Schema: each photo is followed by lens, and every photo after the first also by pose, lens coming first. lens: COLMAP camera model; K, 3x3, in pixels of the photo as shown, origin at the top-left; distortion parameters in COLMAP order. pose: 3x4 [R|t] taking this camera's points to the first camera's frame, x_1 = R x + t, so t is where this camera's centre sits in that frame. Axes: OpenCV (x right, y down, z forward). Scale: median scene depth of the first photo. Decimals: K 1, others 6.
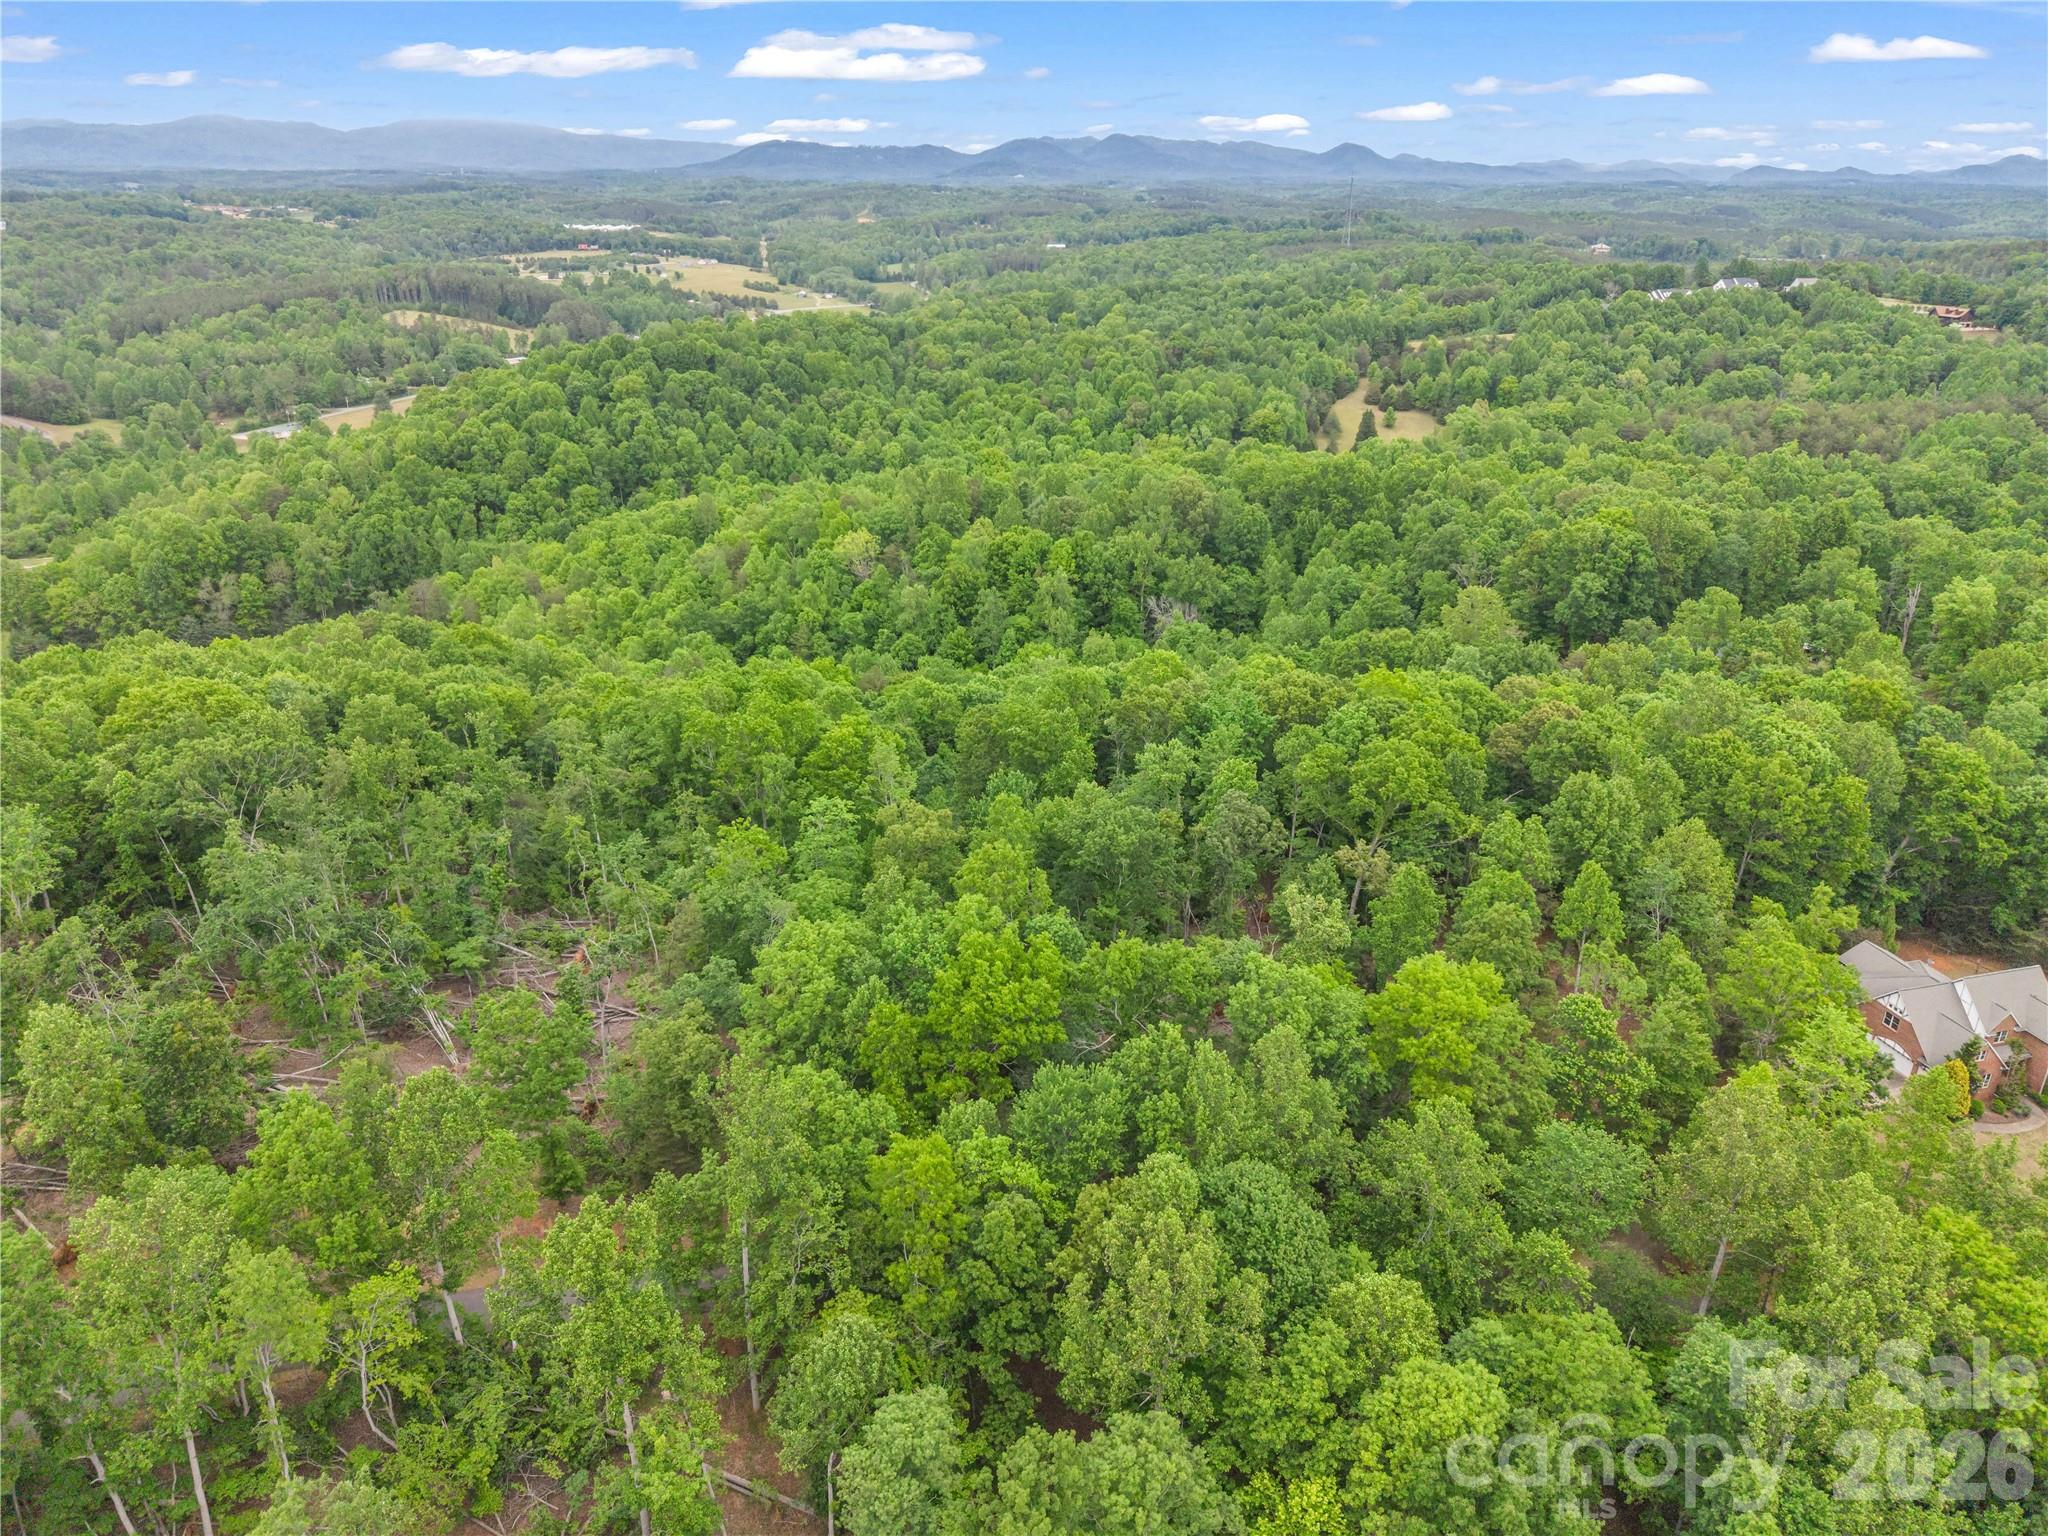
lens RADIAL K [[1427.9, 0, 1028.2], [0, 1427.9, 762.2], [0, 0, 1]] dist [0.013646, -0.001413]
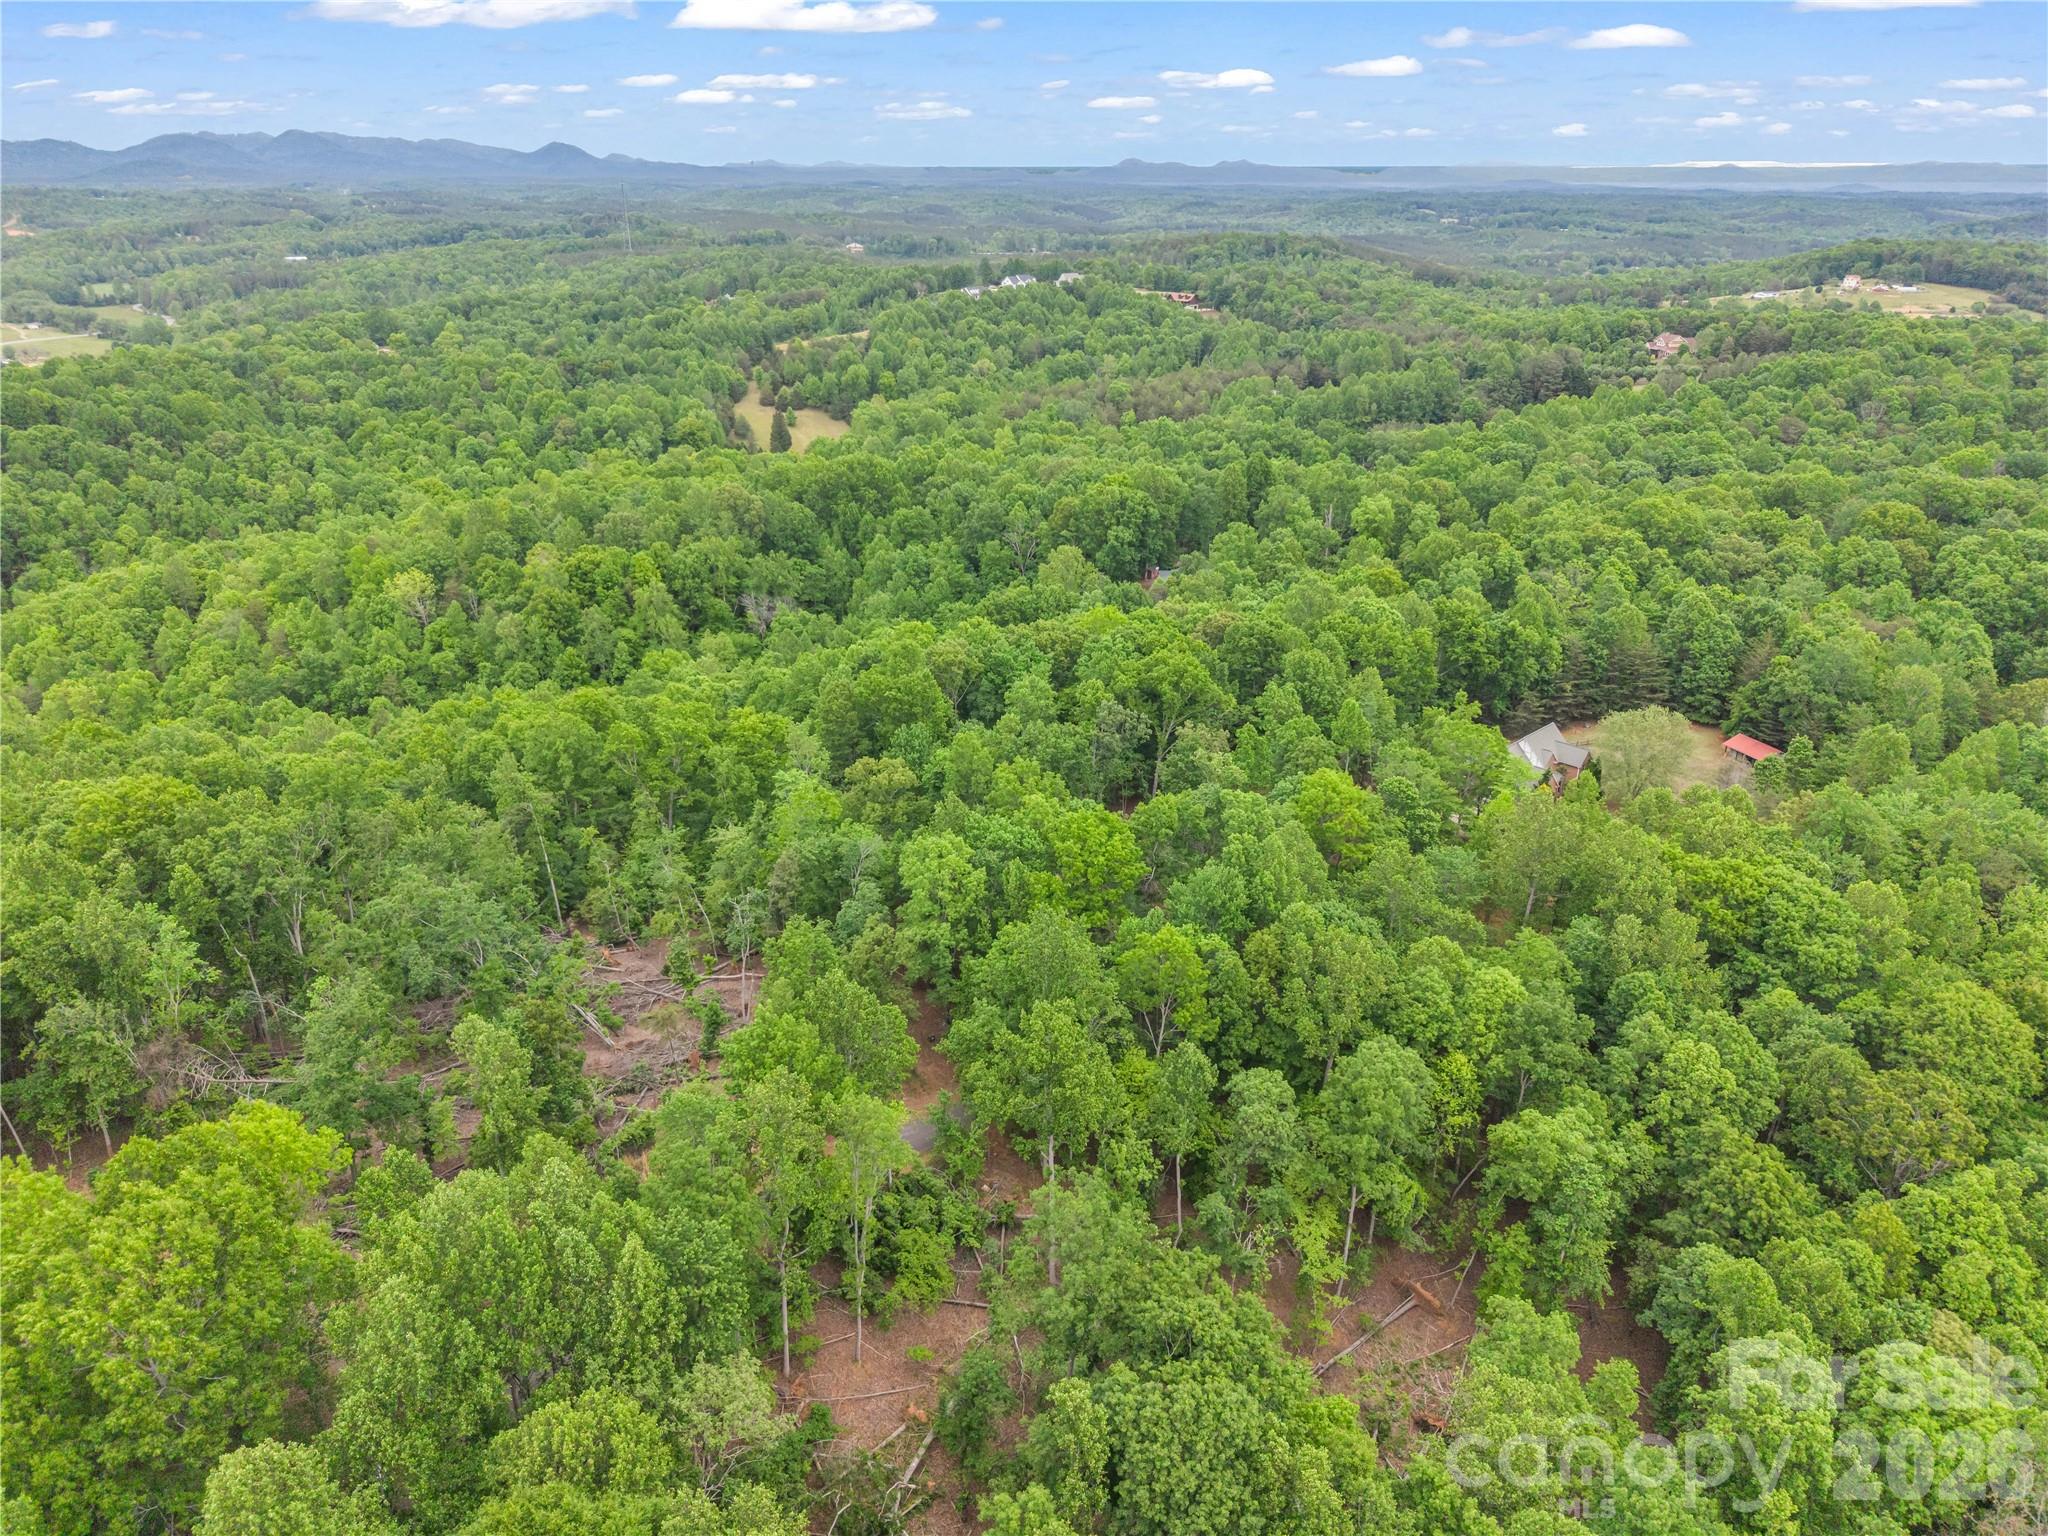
lens RADIAL K [[1447.7, 0, 1020.1], [0, 1447.7, 732.3], [0, 0, 1]] dist [0.001133, 0.009661]
pose [[0.880350, -0.174724, 0.440970, -0.135410], [0.184162, 0.982656, 0.021693, 0.000680], [-0.437113, 0.062112, 0.897259, -0.042824]]
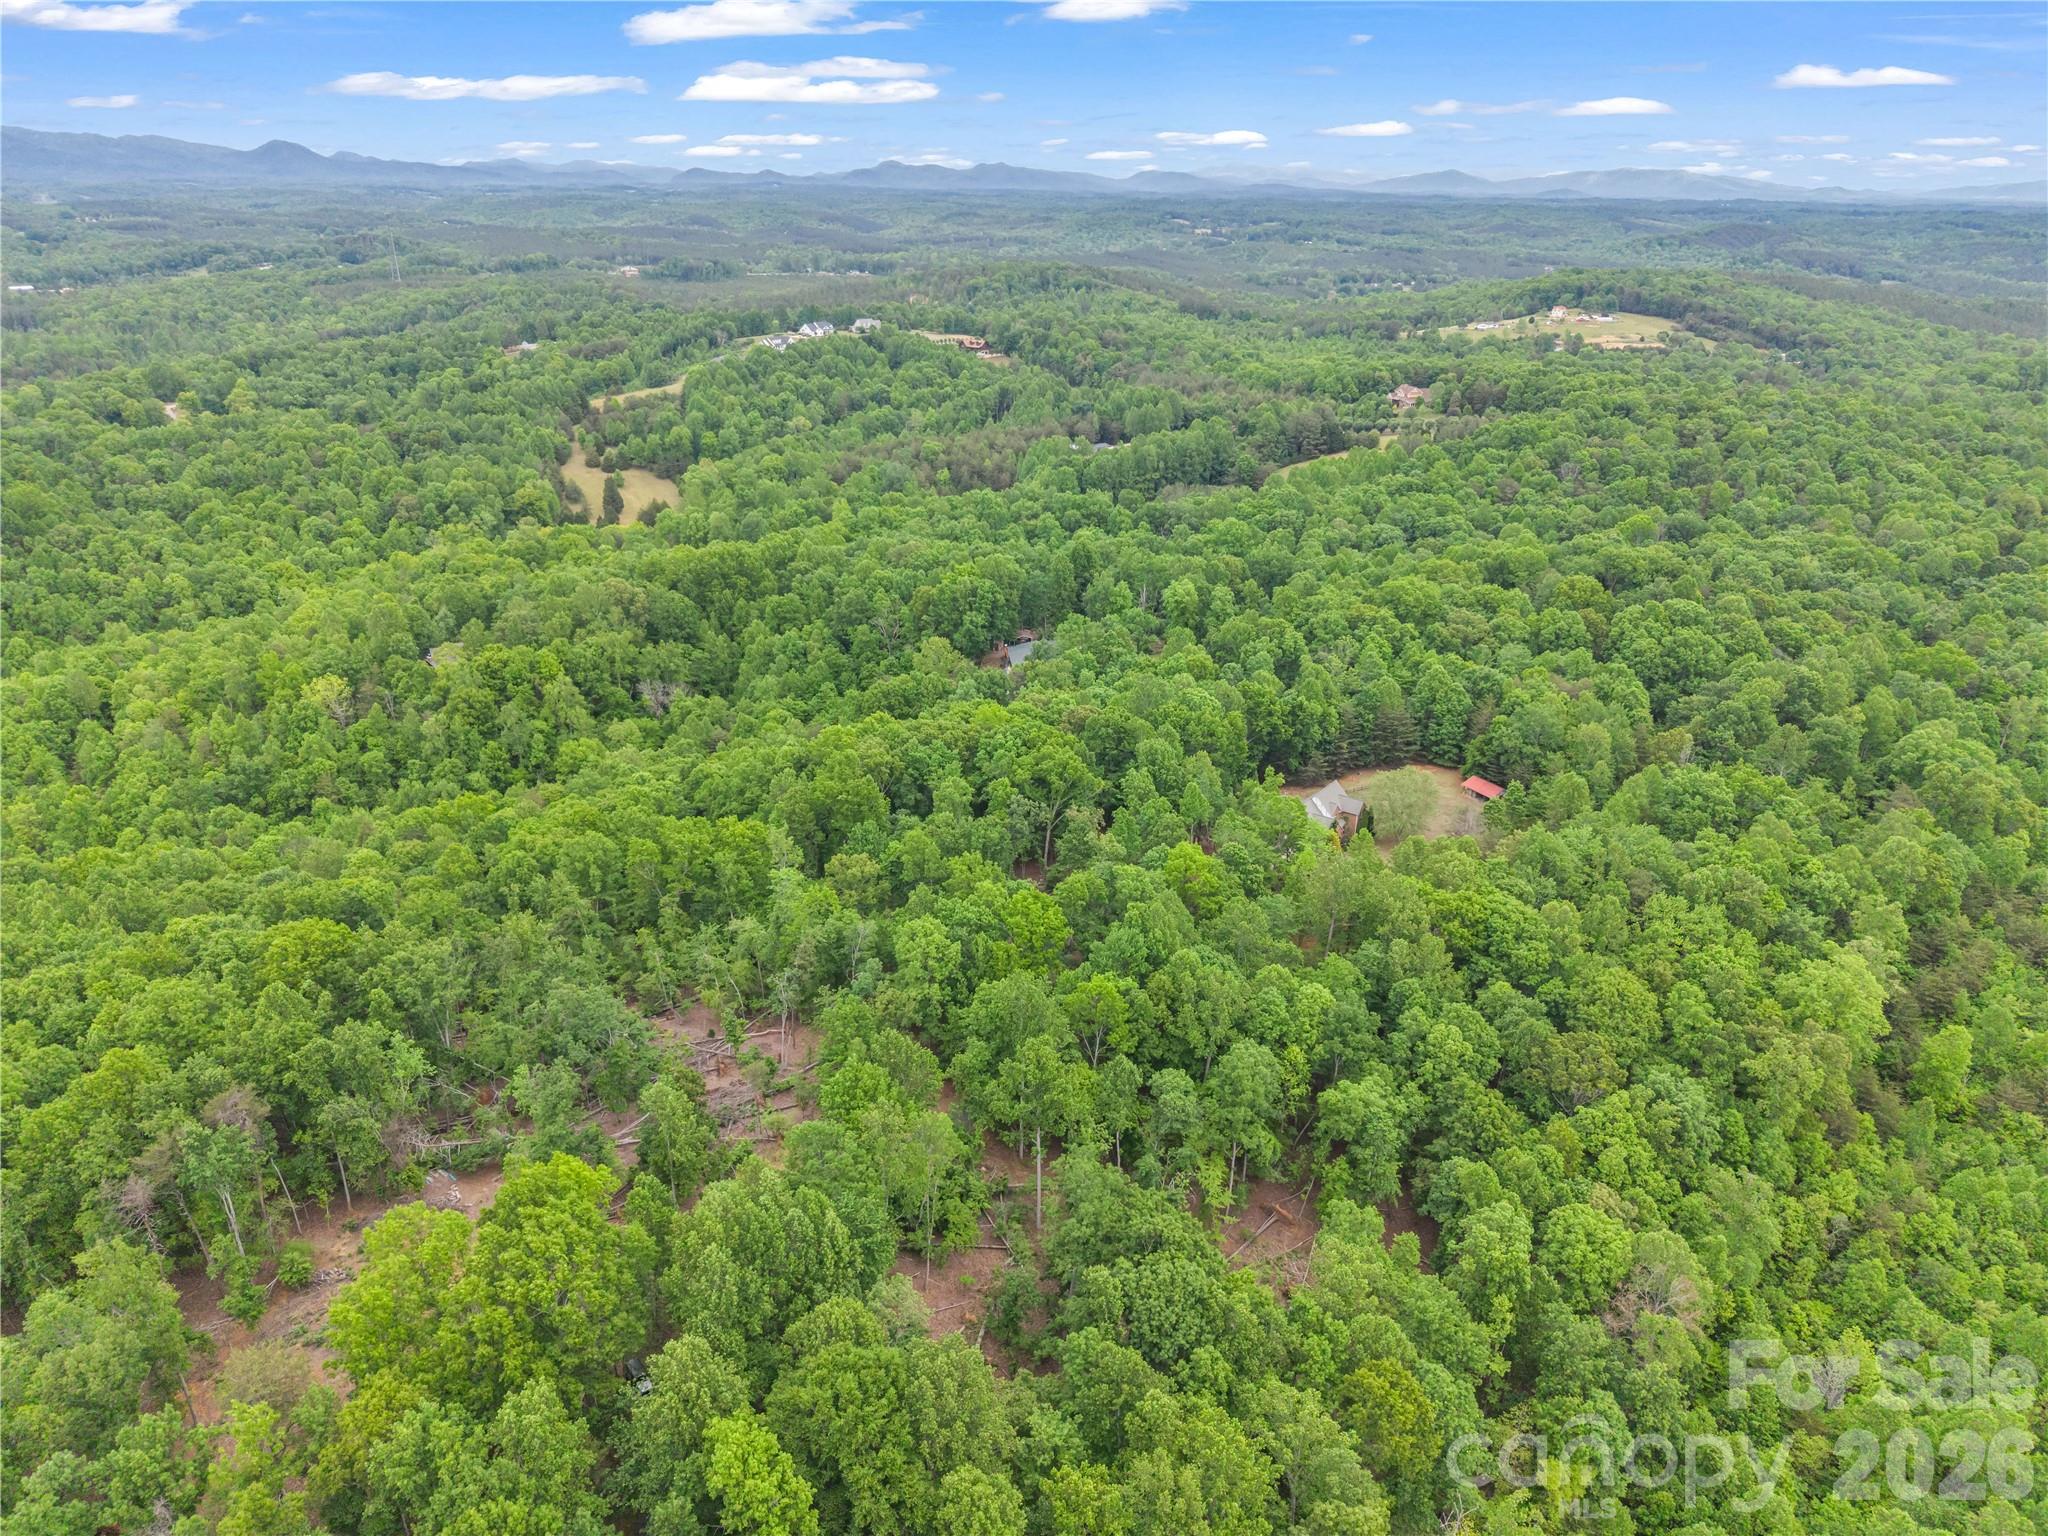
lens RADIAL K [[1445.3, 0, 1027.0], [0, 1445.3, 730.0], [0, 0, 1]] dist [0.016053, -0.008808]
pose [[0.793778, -0.219192, 0.567336, -0.212410], [0.231314, 0.971504, 0.051704, -0.037882], [-0.562503, 0.090191, 0.821861, -0.118578]]
